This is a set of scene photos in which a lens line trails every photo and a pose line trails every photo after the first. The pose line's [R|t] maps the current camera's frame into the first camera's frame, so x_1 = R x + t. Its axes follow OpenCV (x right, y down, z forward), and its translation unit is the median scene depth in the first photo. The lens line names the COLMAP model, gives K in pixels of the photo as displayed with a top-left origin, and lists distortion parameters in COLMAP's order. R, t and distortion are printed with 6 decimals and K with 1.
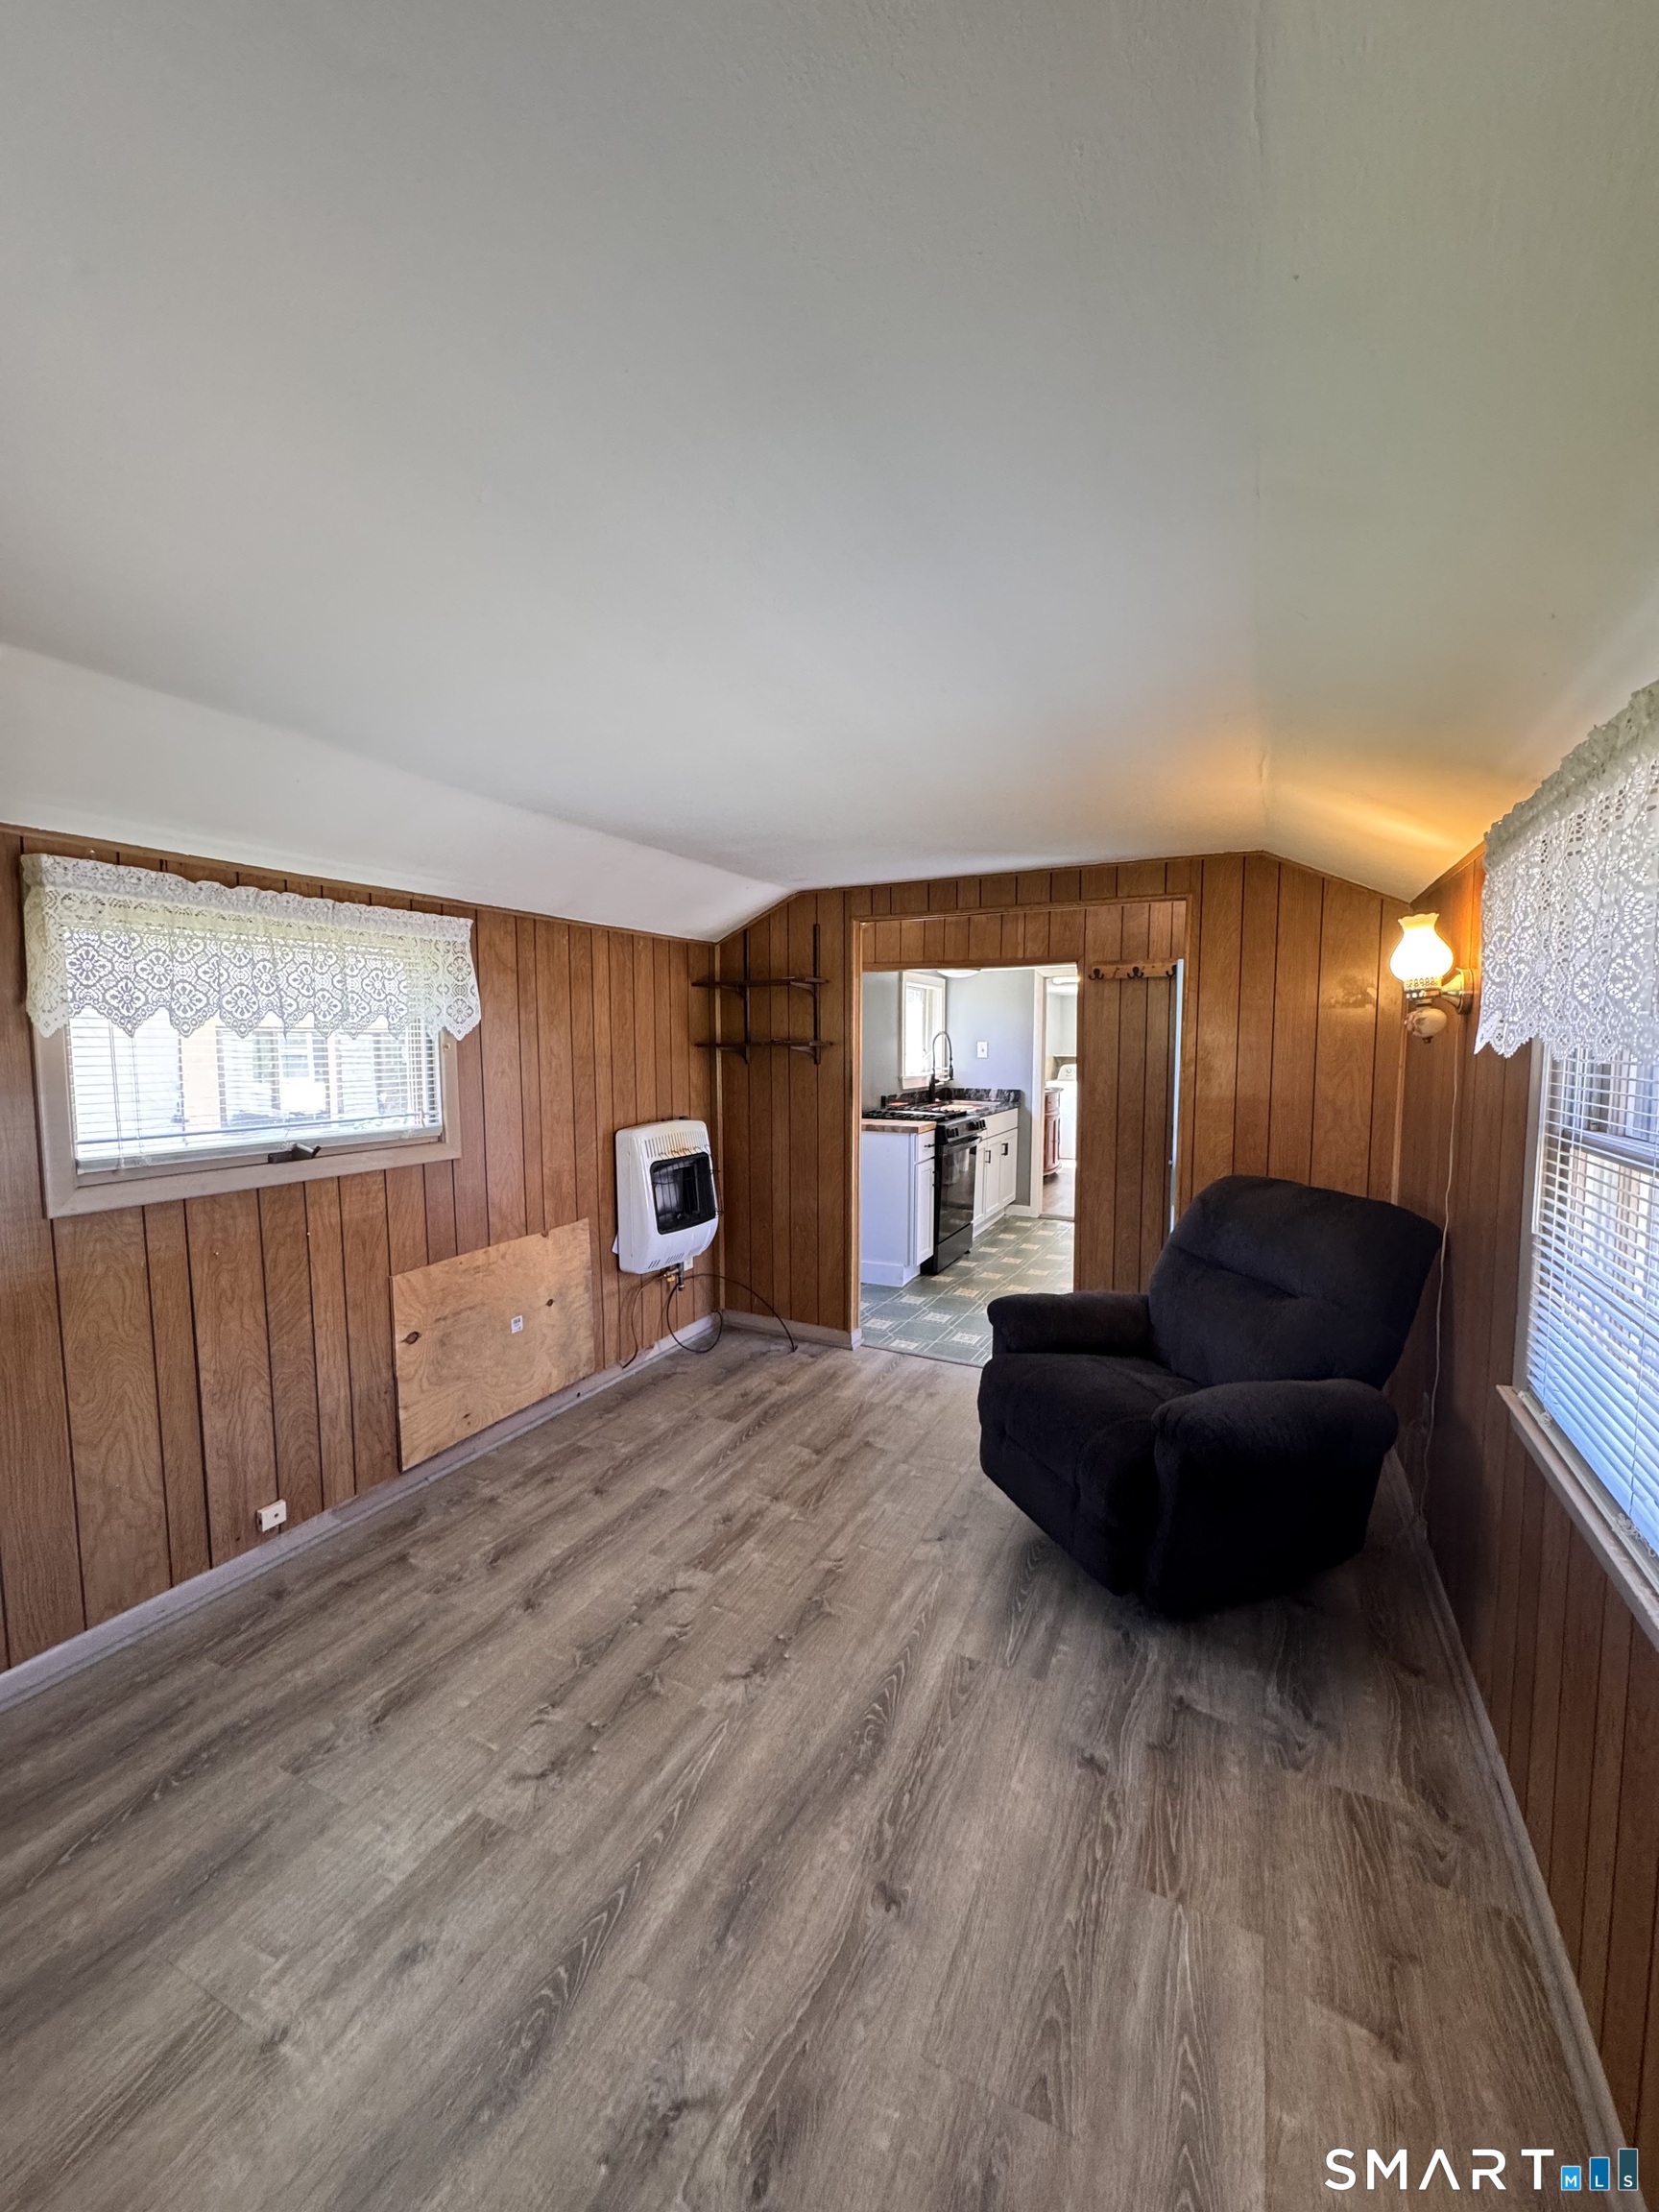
lens RADIAL K [[883.7, 0, 828.3], [0, 883.7, 1114.3], [0, 0, 1]] dist [-0.002378, -0.000024]
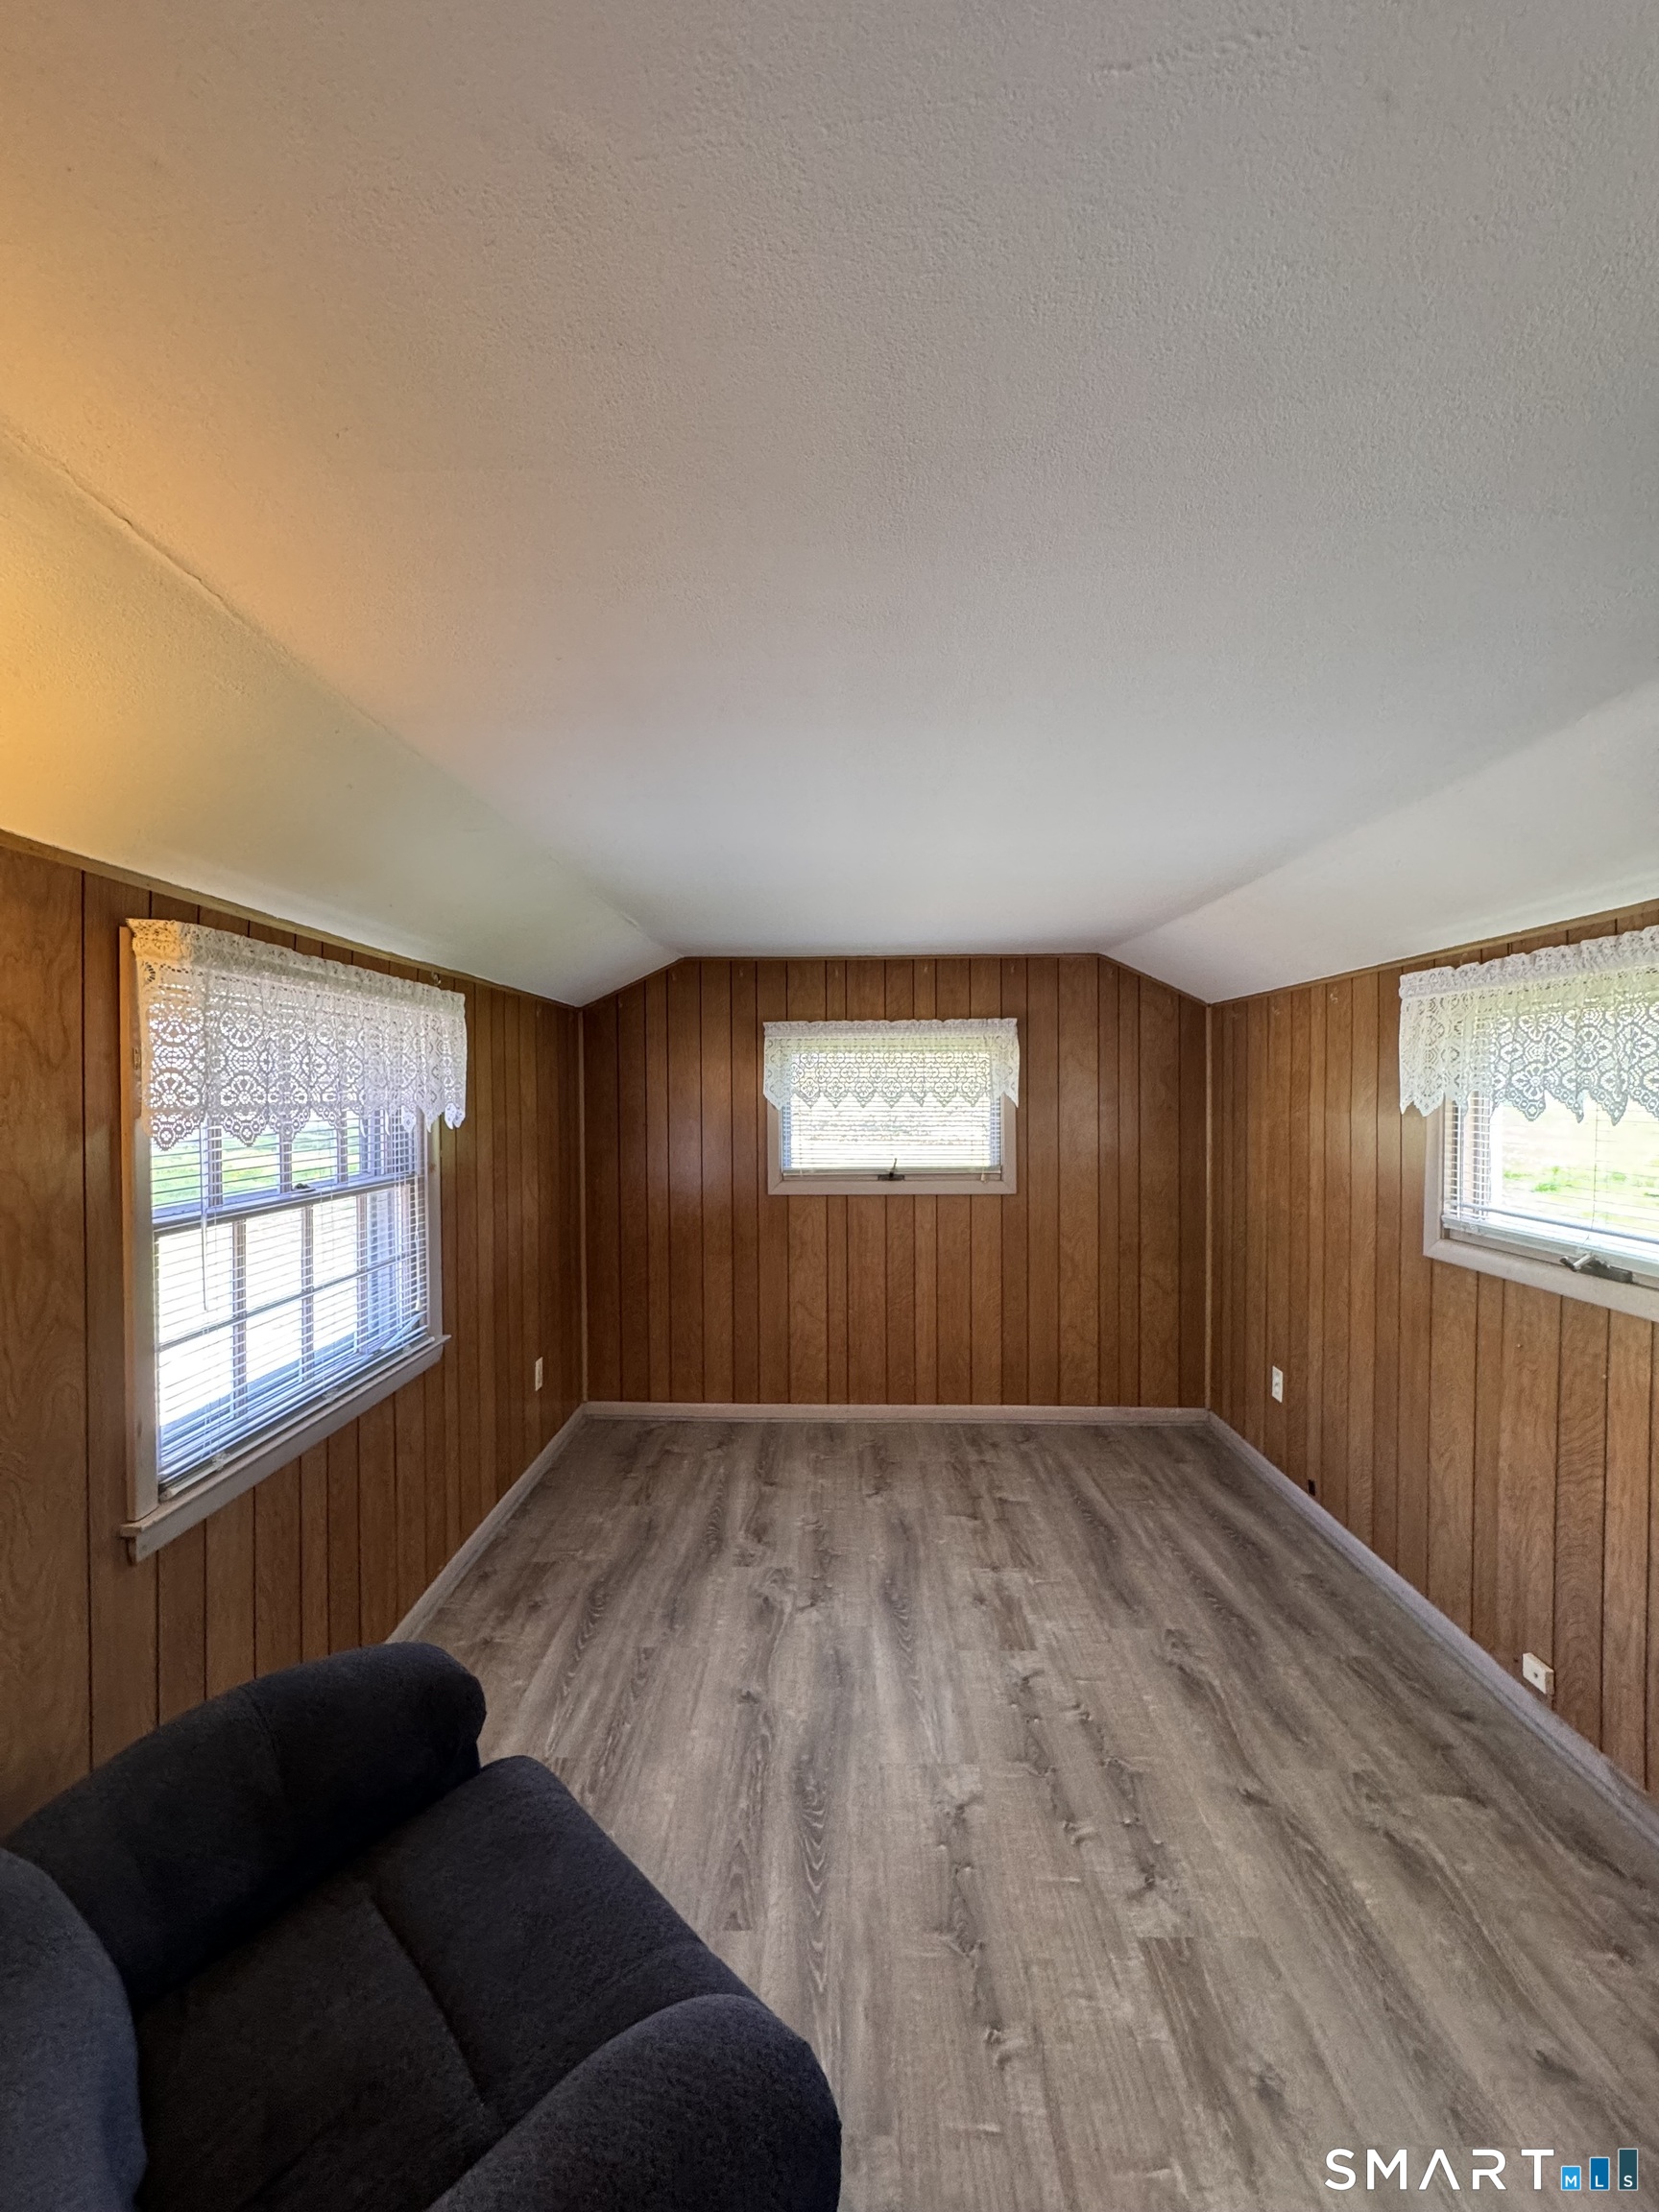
lens RADIAL K [[883.7, 0, 831.4], [0, 883.7, 1099.7], [0, 0, 1]] dist [-0.002378, -0.000024]
pose [[-0.905533, 0.007616, -0.424208, 0.423037], [-0.032168, 0.995729, 0.086544, -0.184415], [0.423055, 0.092014, -0.901420, 1.722390]]
